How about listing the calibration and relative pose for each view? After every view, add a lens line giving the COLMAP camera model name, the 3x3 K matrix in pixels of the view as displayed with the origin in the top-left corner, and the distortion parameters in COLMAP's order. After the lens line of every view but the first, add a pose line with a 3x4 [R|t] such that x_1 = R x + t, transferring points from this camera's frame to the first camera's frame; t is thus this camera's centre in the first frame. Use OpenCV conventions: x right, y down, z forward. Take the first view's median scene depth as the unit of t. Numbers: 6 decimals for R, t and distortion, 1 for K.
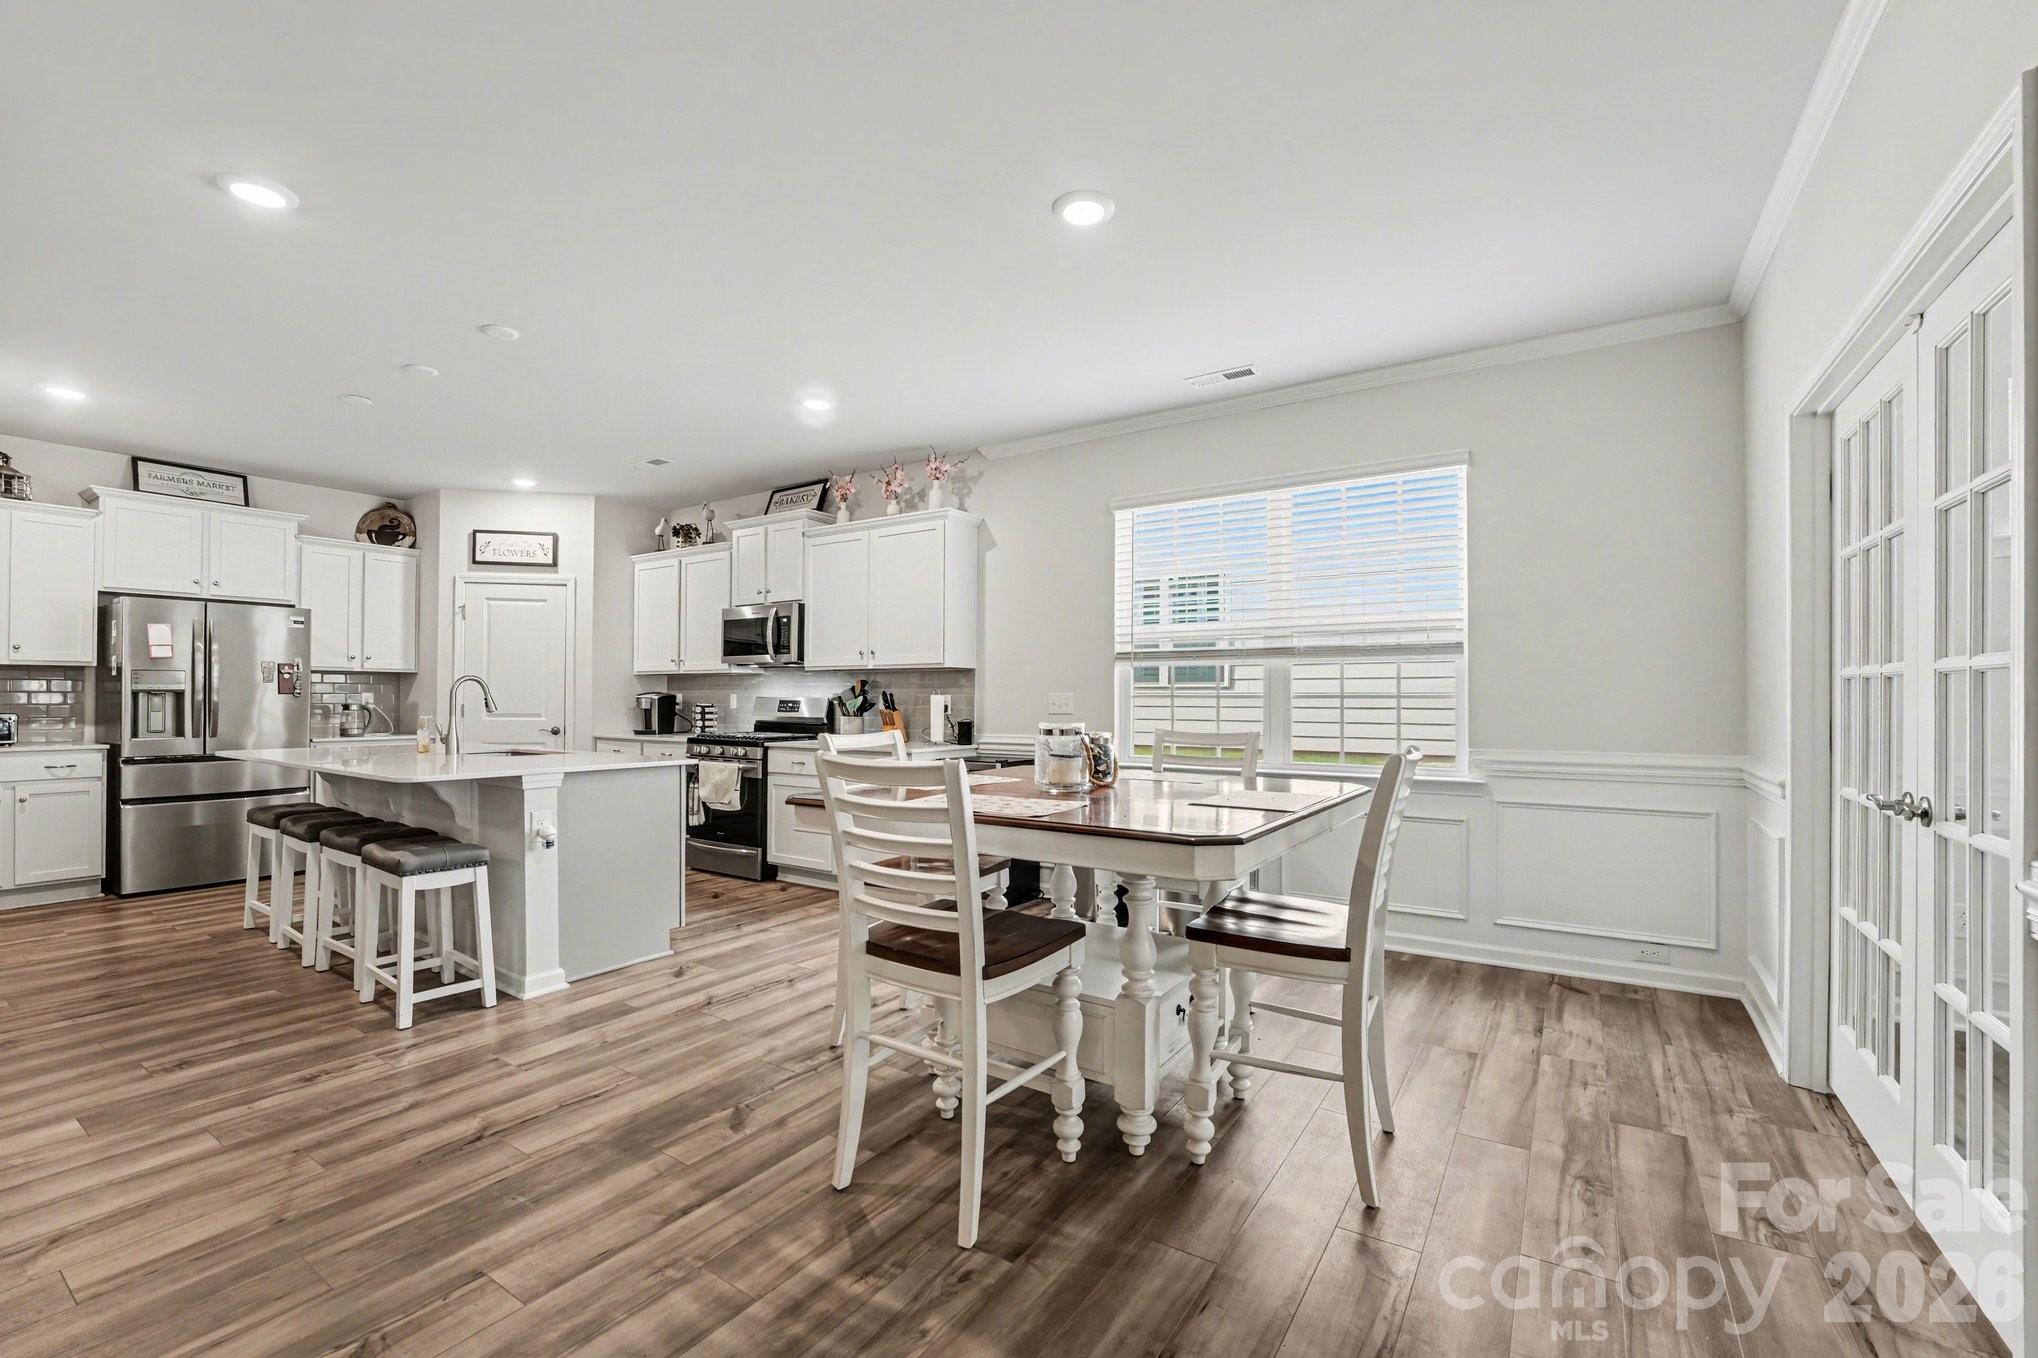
lens RADIAL K [[829.3, 0, 1024.2], [0, 829.3, 696.6], [0, 0, 1]] dist [-0.001094, -0.011115]
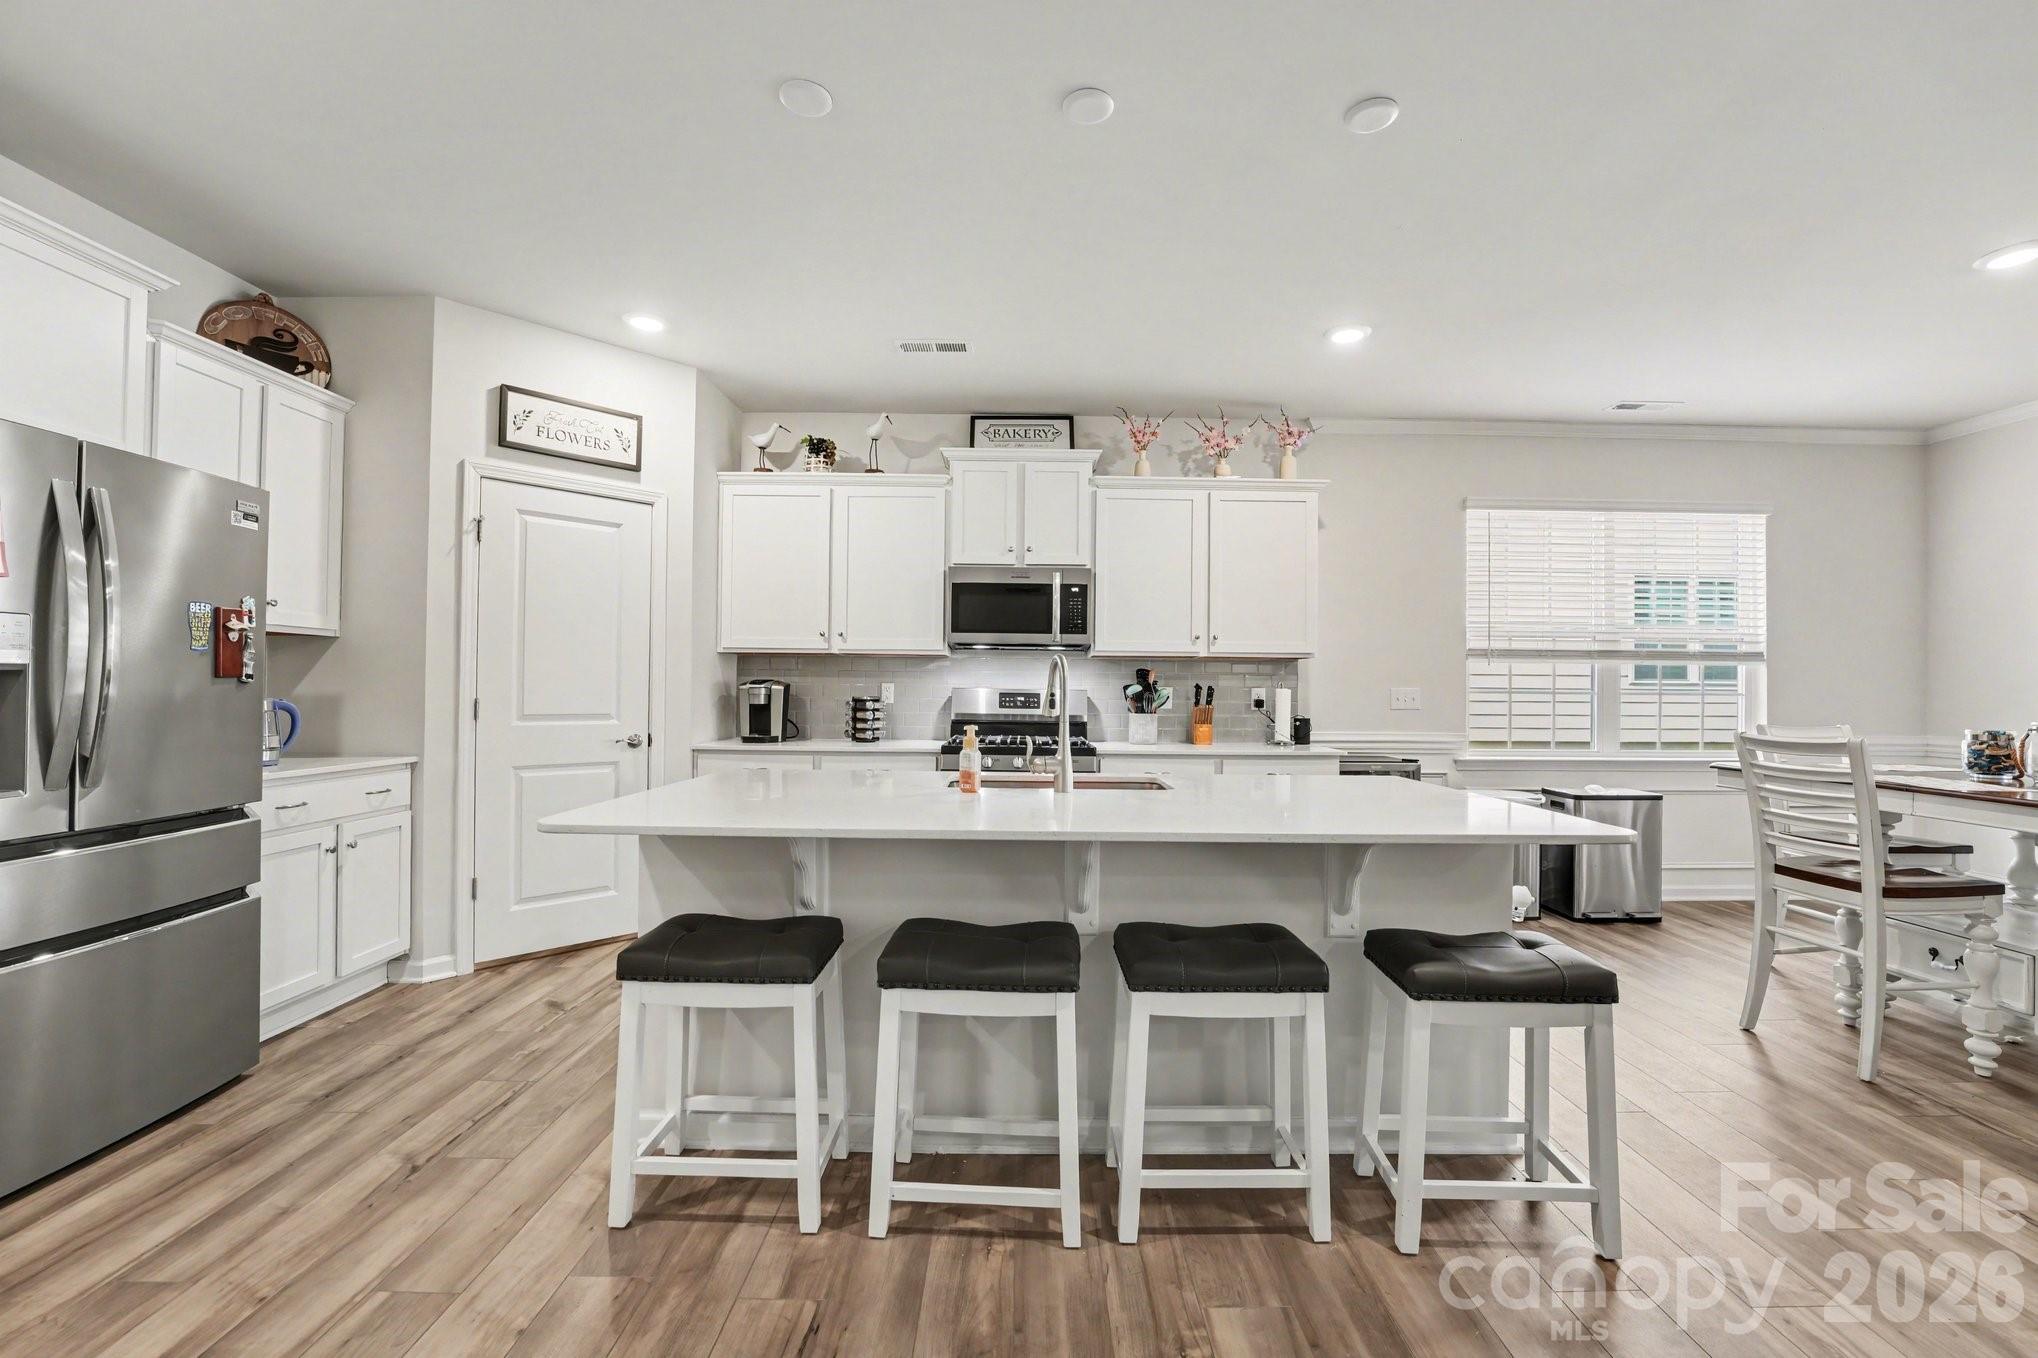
lens RADIAL K [[819.2, 0, 1019.0], [0, 819.2, 679.0], [0, 0, 1]] dist [-0.013057, -0.000024]
pose [[0.833002, 0.010822, 0.553164, -0.769695], [-0.008217, 0.999940, -0.007188, -0.002819], [-0.553208, 0.001442, 0.833042, 0.400119]]
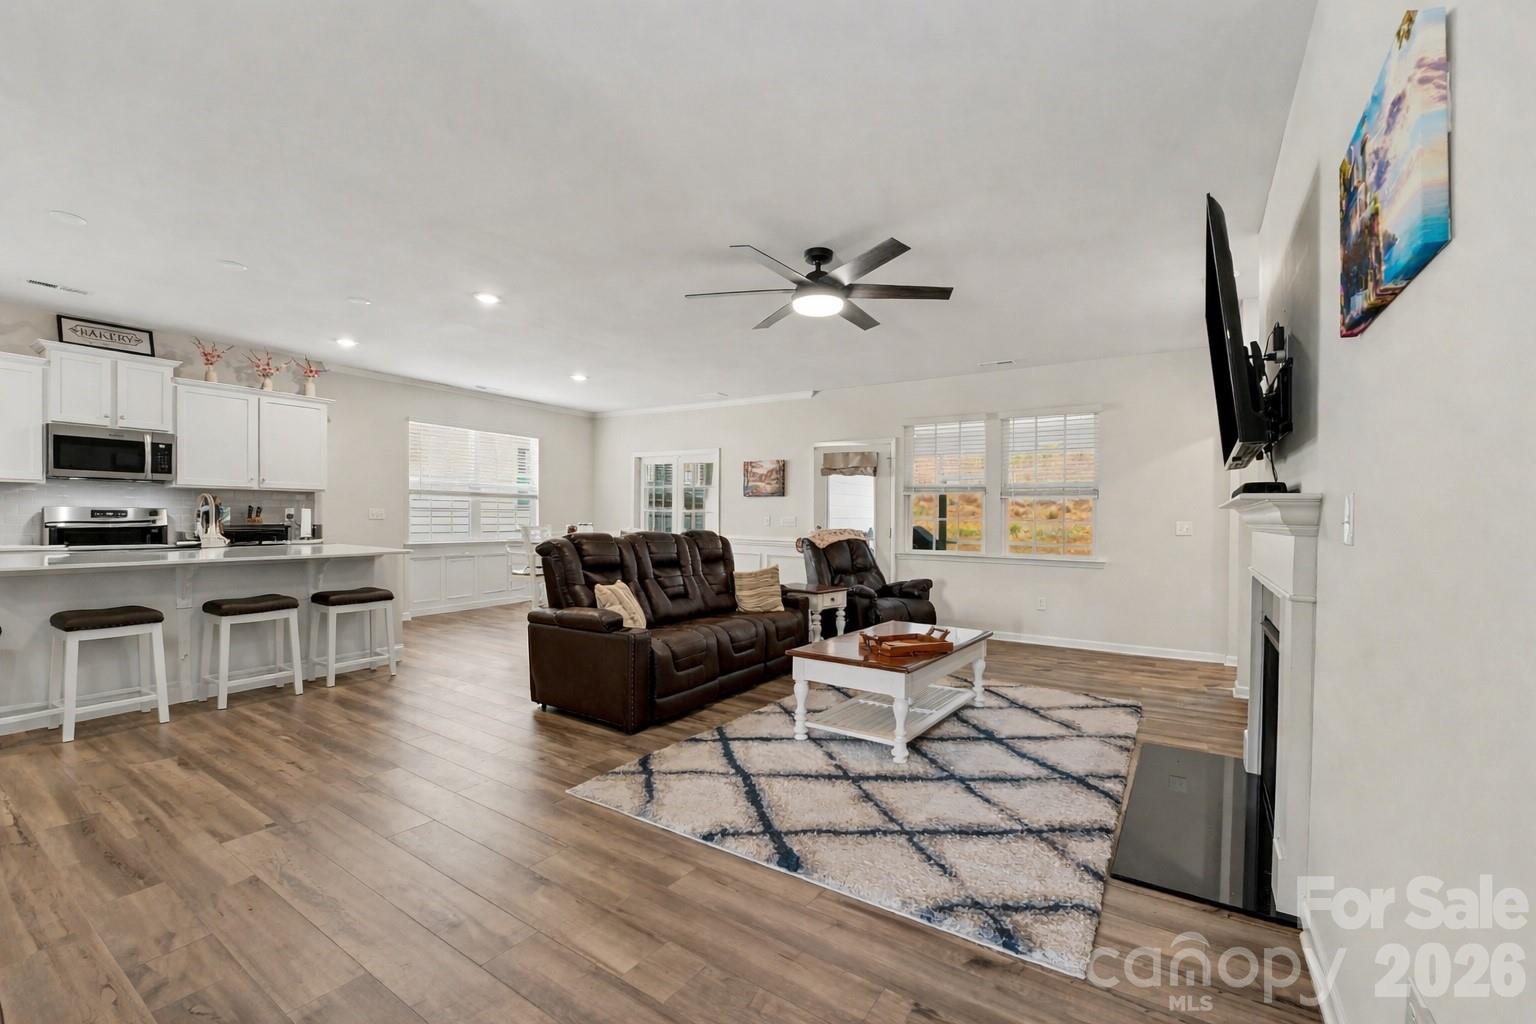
lens RADIAL K [[642.1, 0, 768.0], [0, 642.1, 527.0], [0, 0, 1]] dist [-0.001305, -0.007427]
pose [[-0.000505, -0.018522, 0.999828, -1.283842], [-0.017547, 0.999675, 0.018511, -0.004042], [-0.999846, -0.017535, -0.000830, 0.081078]]
